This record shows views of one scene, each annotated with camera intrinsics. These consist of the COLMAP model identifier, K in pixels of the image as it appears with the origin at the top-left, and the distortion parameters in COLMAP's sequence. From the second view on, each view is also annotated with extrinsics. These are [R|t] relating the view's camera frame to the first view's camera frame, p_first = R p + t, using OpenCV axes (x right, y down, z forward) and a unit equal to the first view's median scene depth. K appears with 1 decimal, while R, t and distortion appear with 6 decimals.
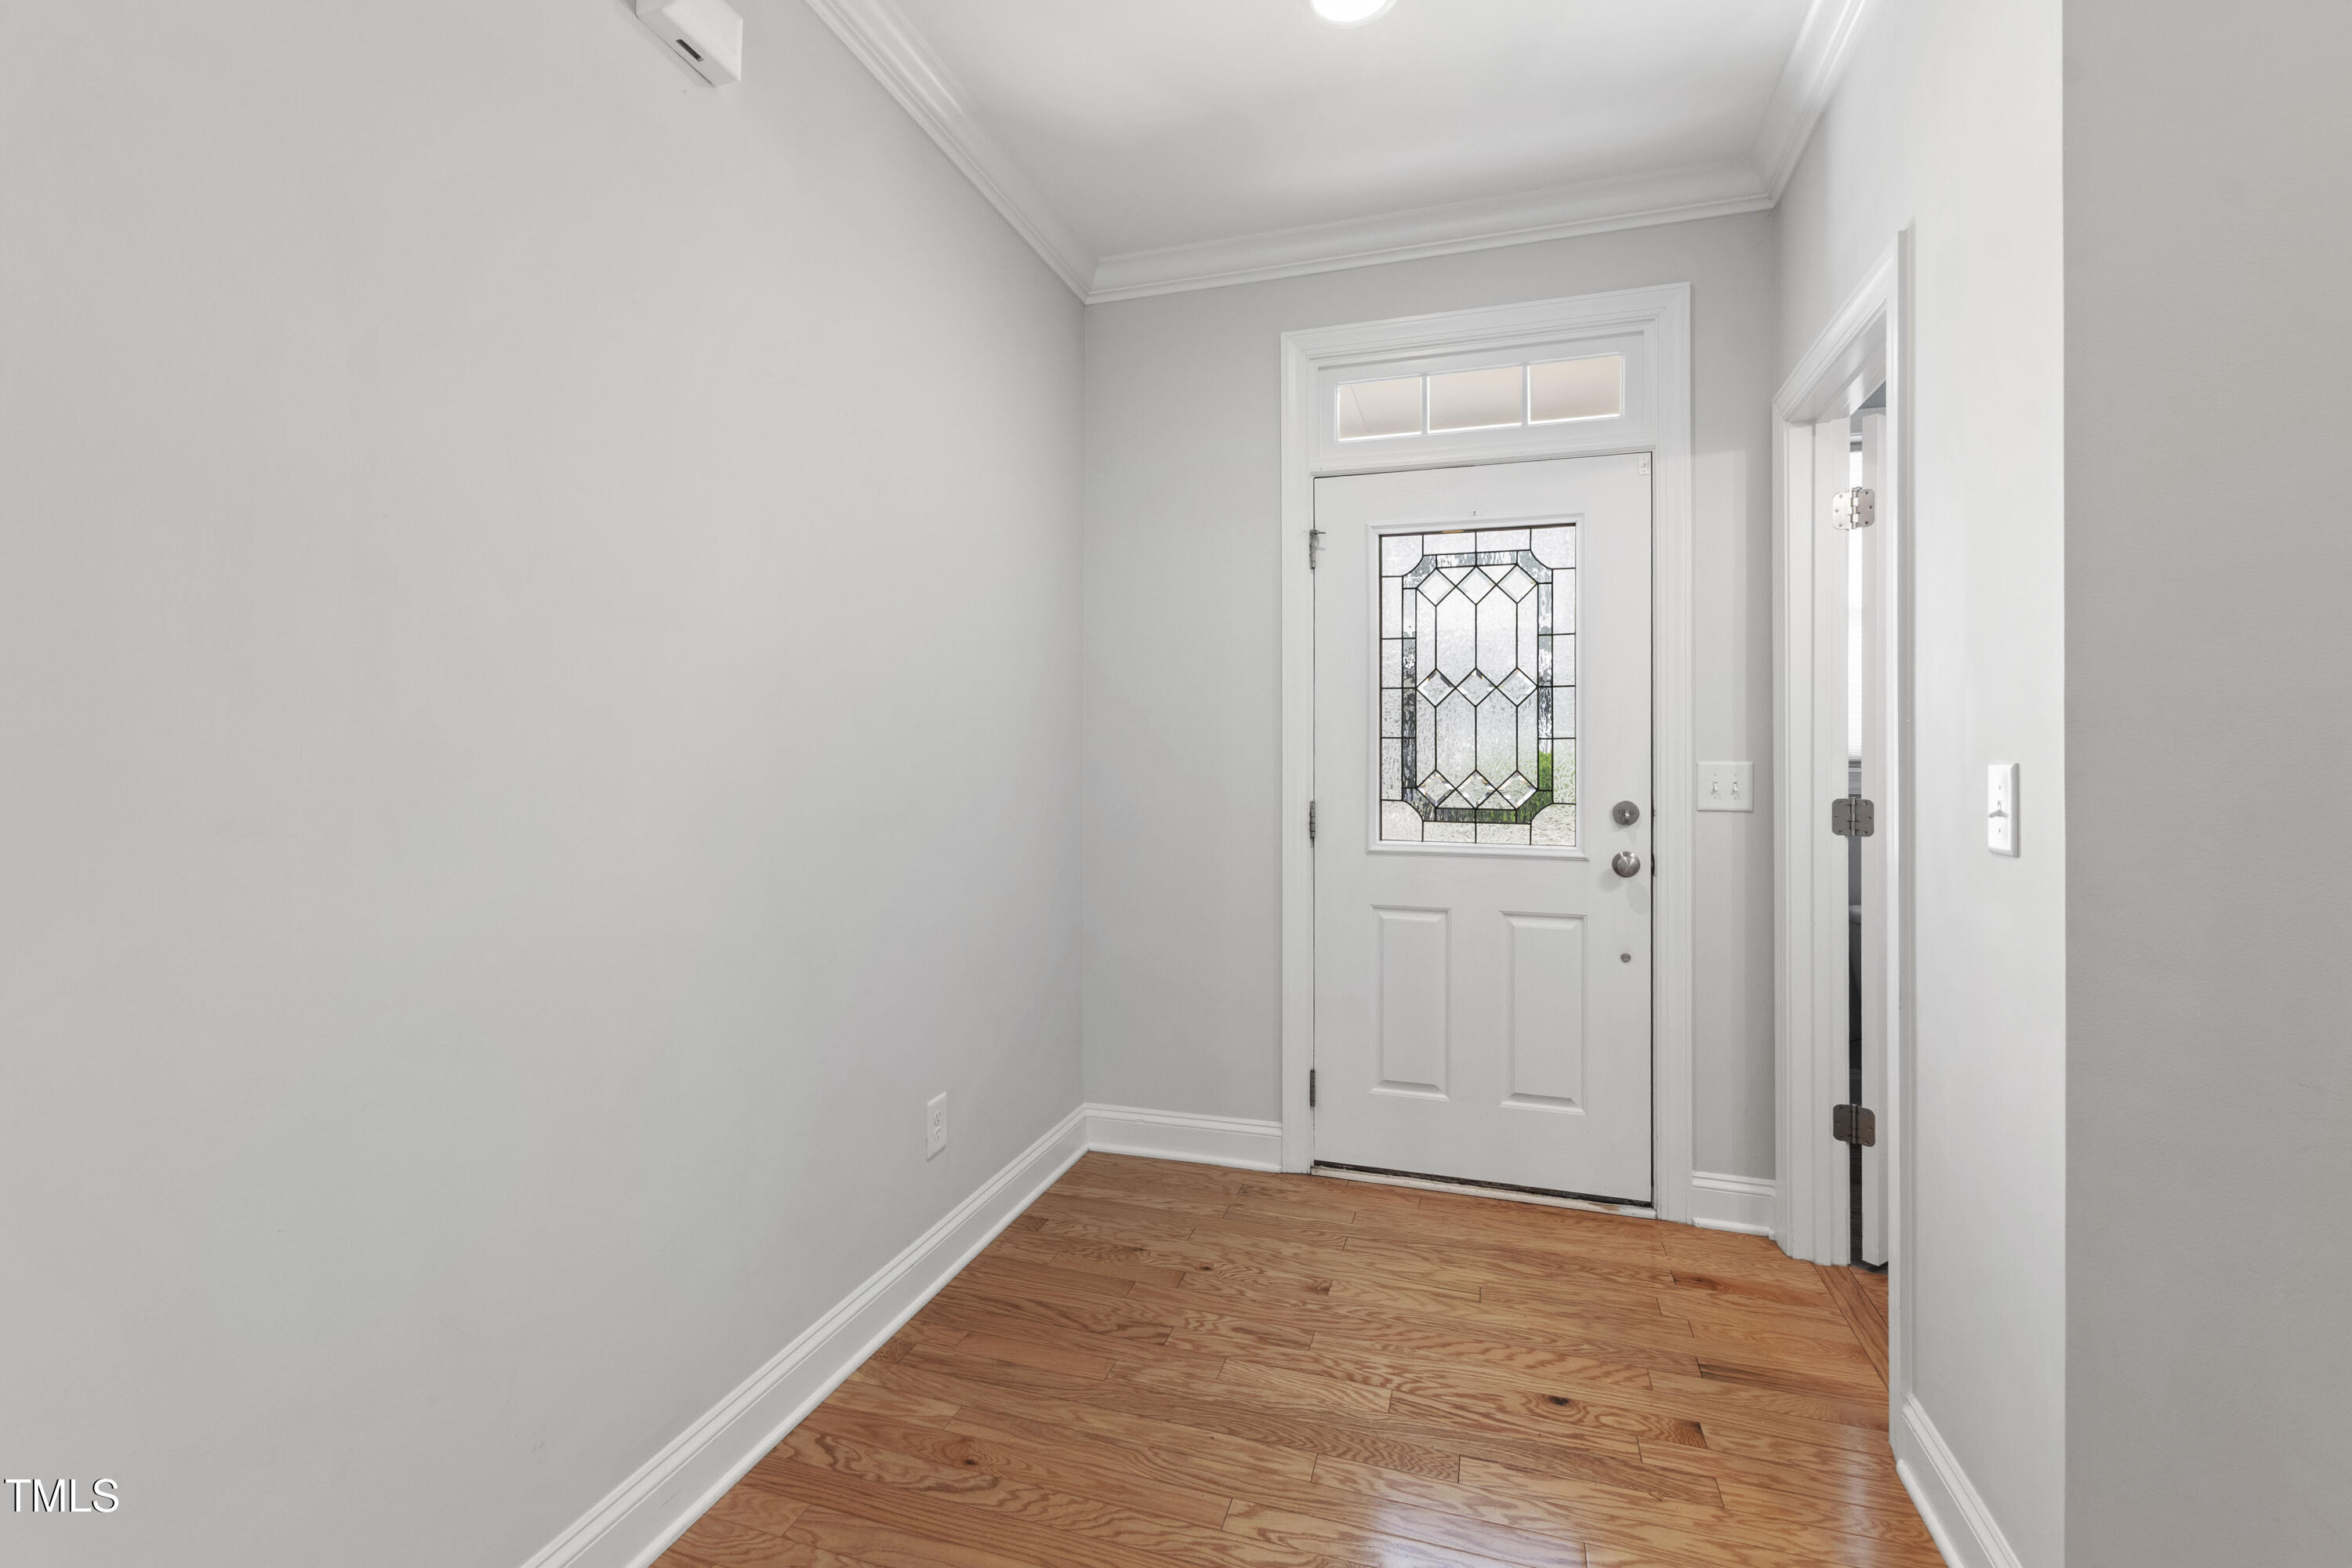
lens RADIAL K [[1047.0, 0, 1164.4], [0, 1047.0, 764.0], [0, 0, 1]] dist [0.000626, -0.001866]
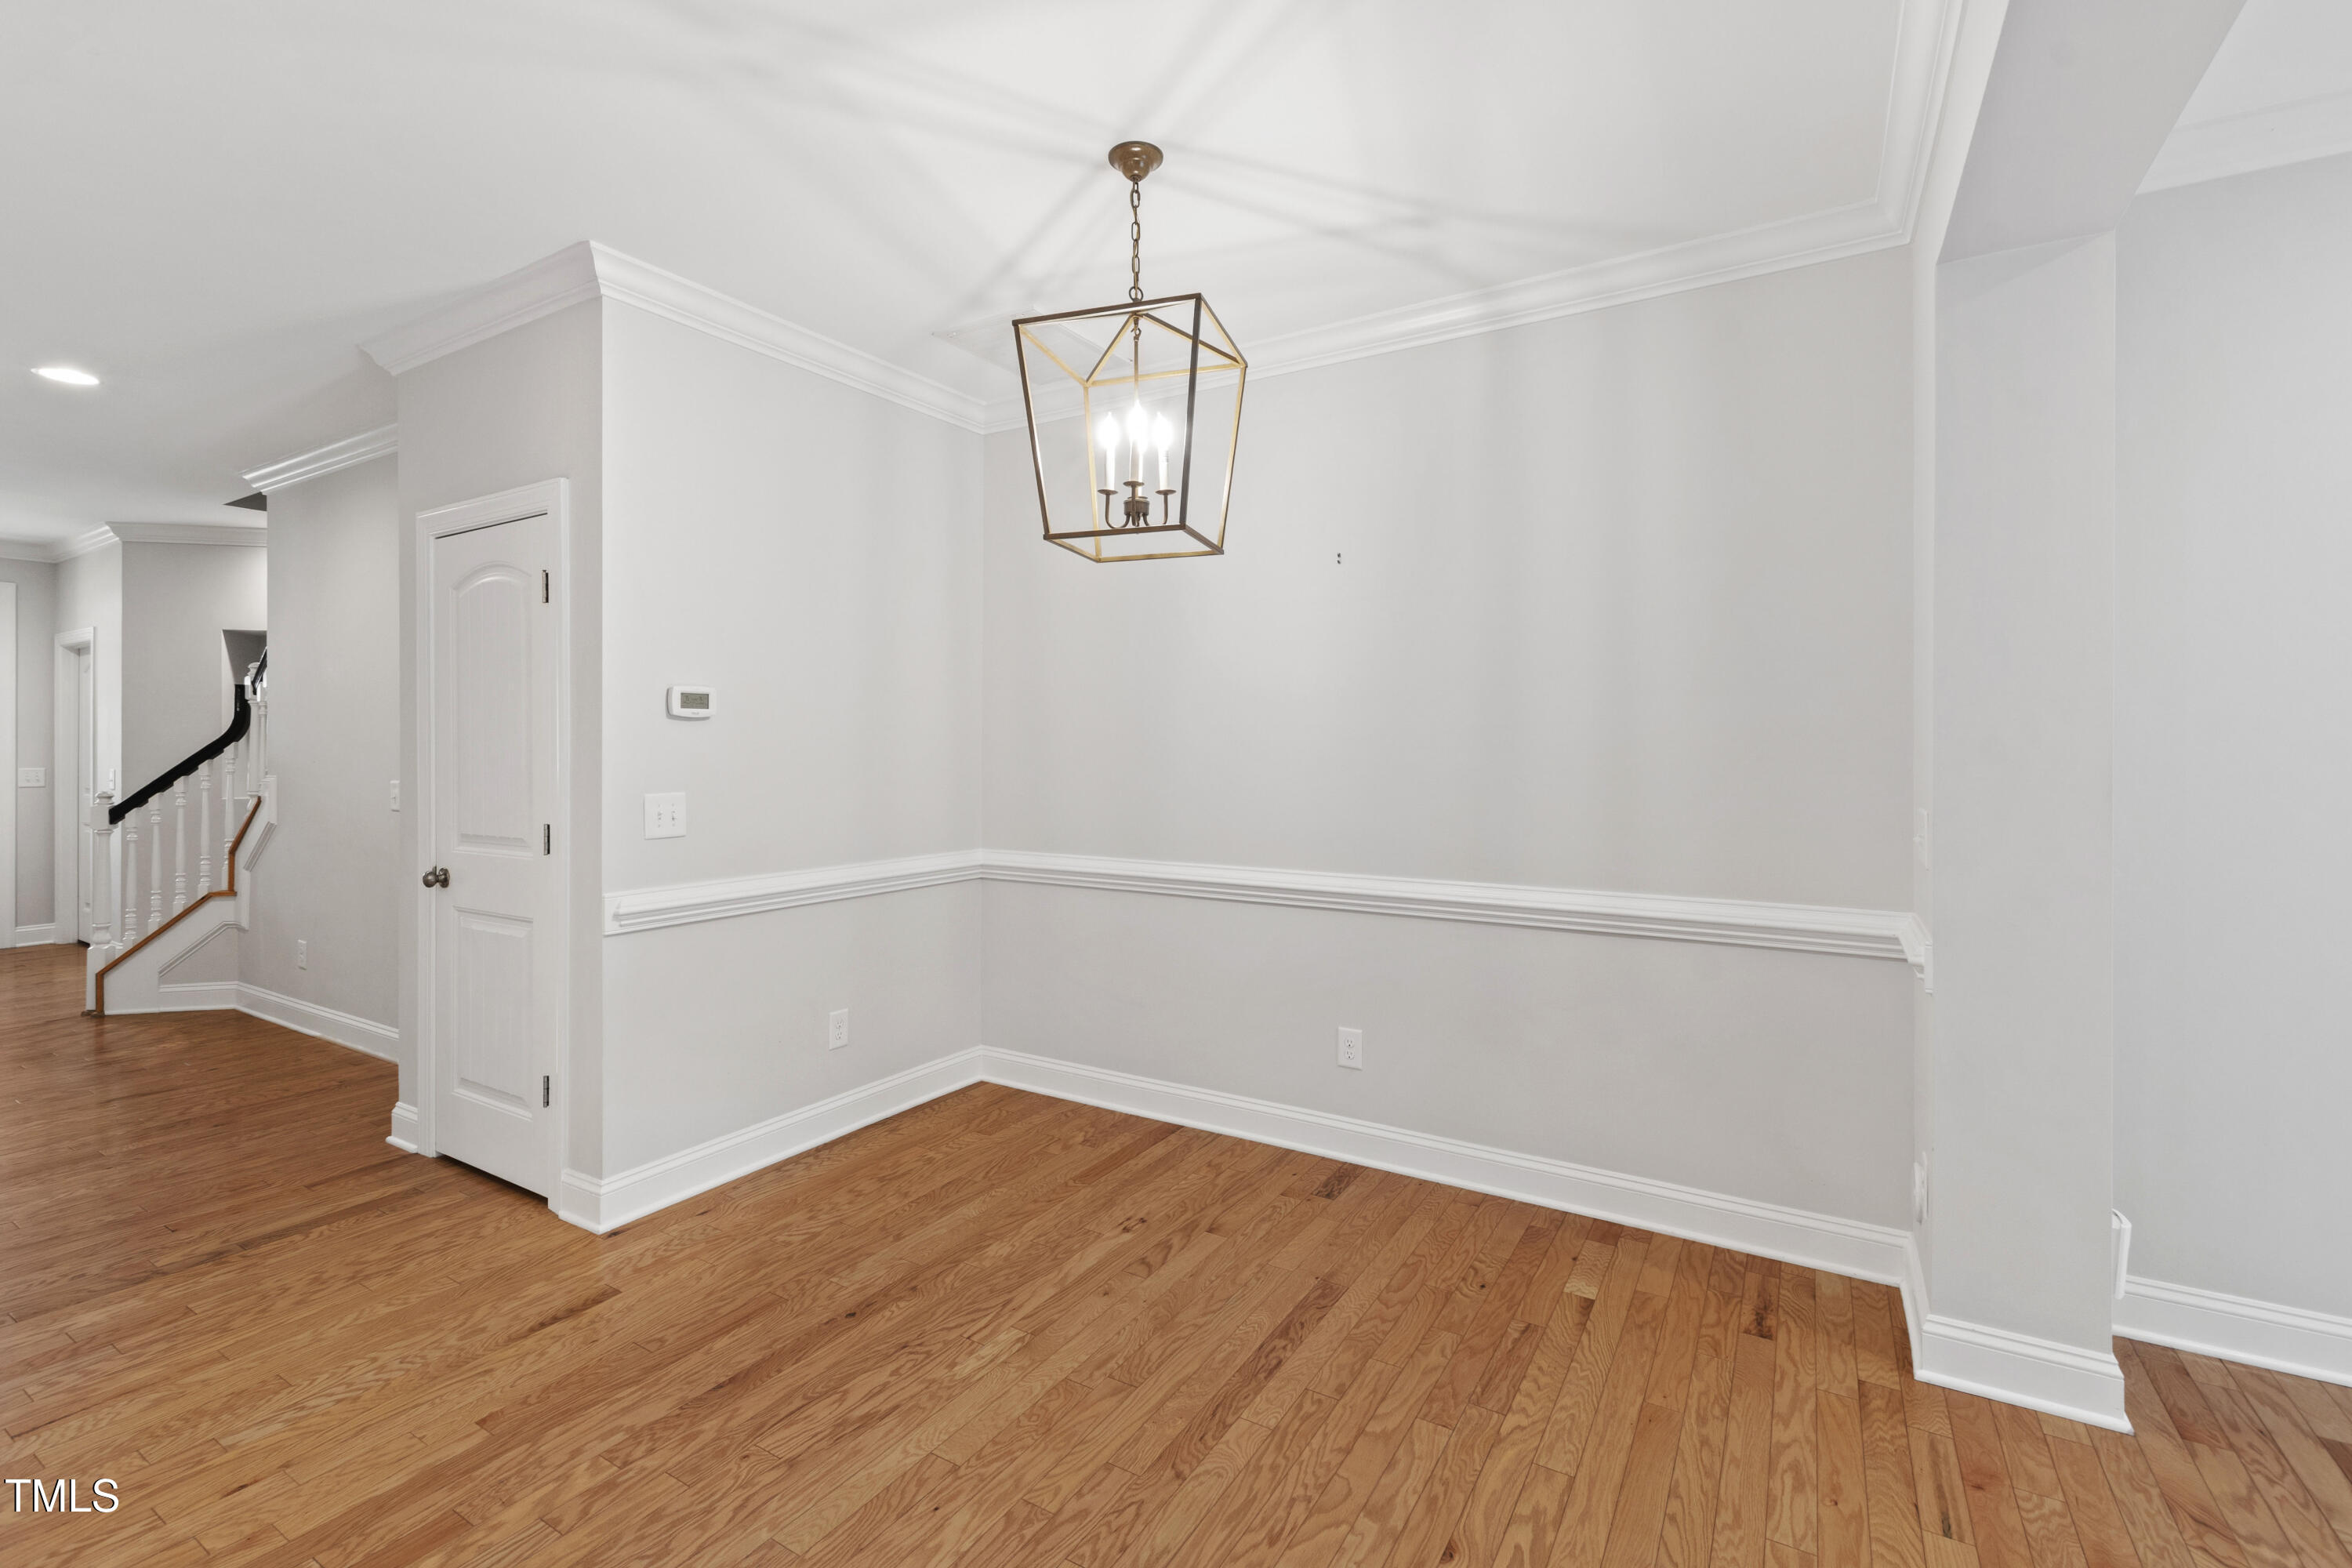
lens RADIAL K [[1047.0, 0, 1159.8], [0, 1047.0, 738.6], [0, 0, 1]] dist [0.000626, -0.001866]
pose [[0.223847, 0.002570, 0.974621, -1.288358], [0.003201, 0.999989, -0.003372, -0.055853], [-0.974619, 0.003874, 0.223836, -2.181546]]
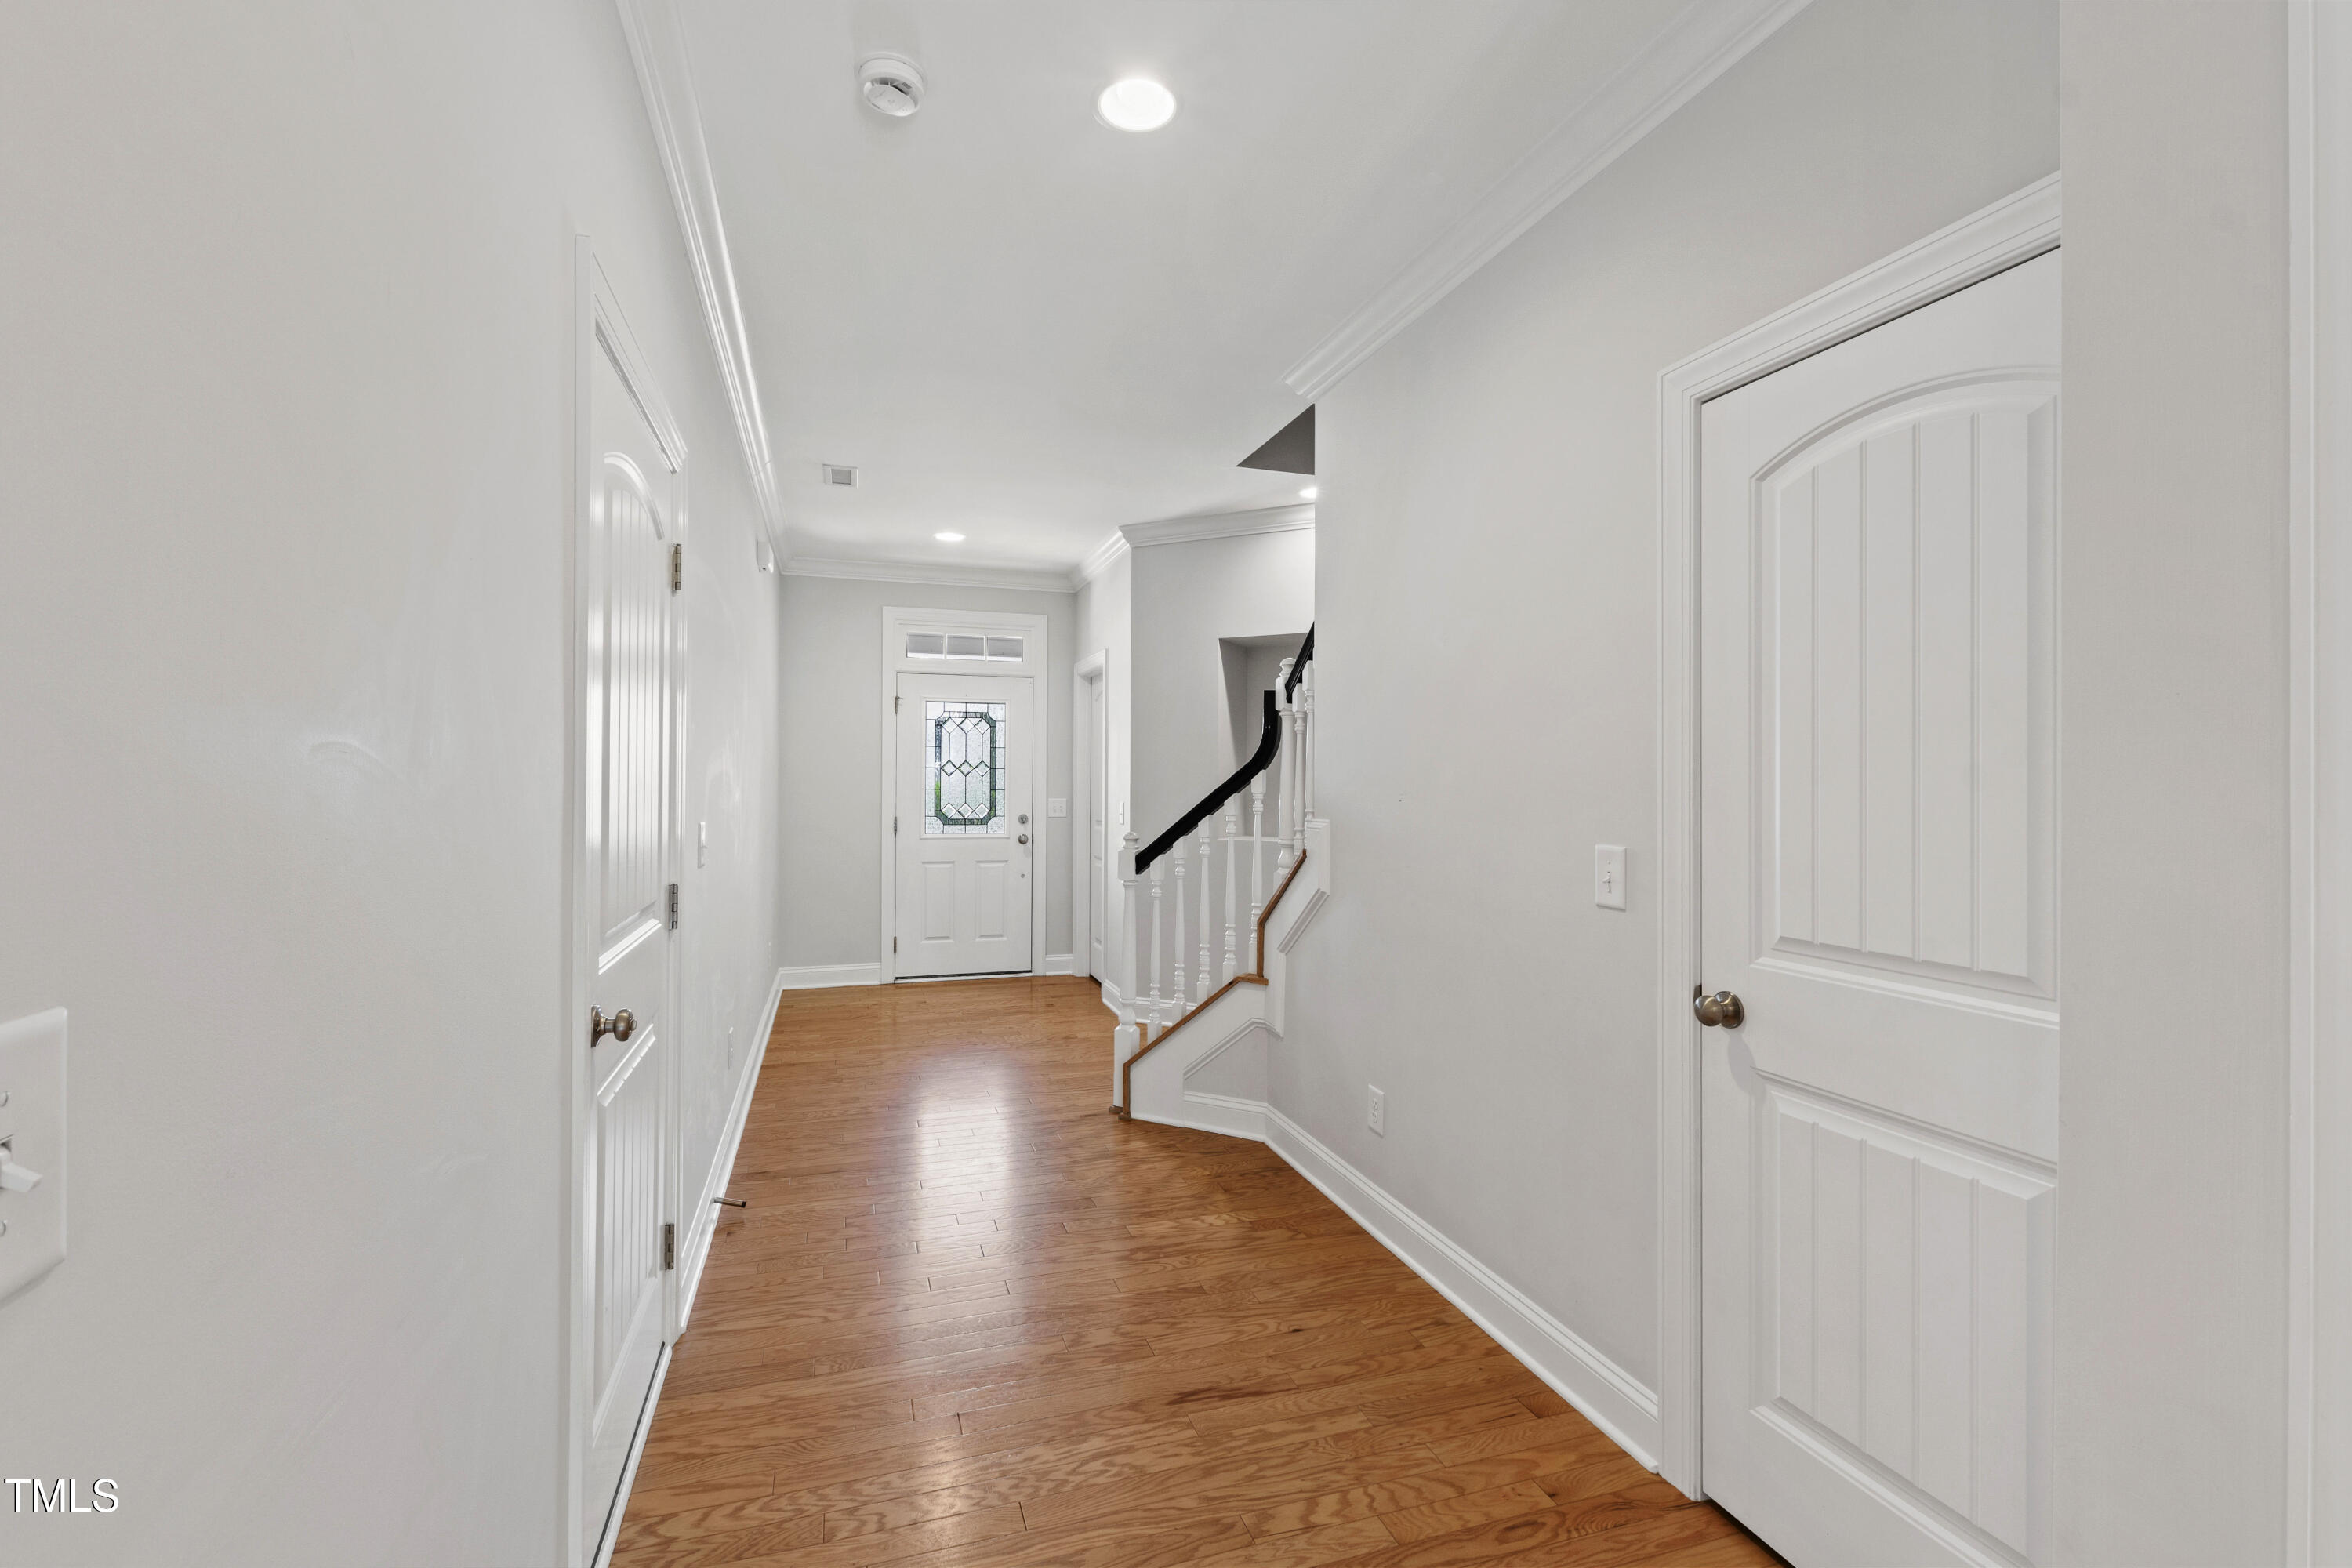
lens RADIAL K [[1047.0, 0, 1169.0], [0, 1047.0, 780.1], [0, 0, 1]] dist [0.000626, -0.001866]
pose [[0.802274, 0.003179, 0.596947, -0.760451], [-0.004066, 0.999992, 0.000139, -0.048055], [-0.596942, -0.002539, 0.802280, -1.200792]]
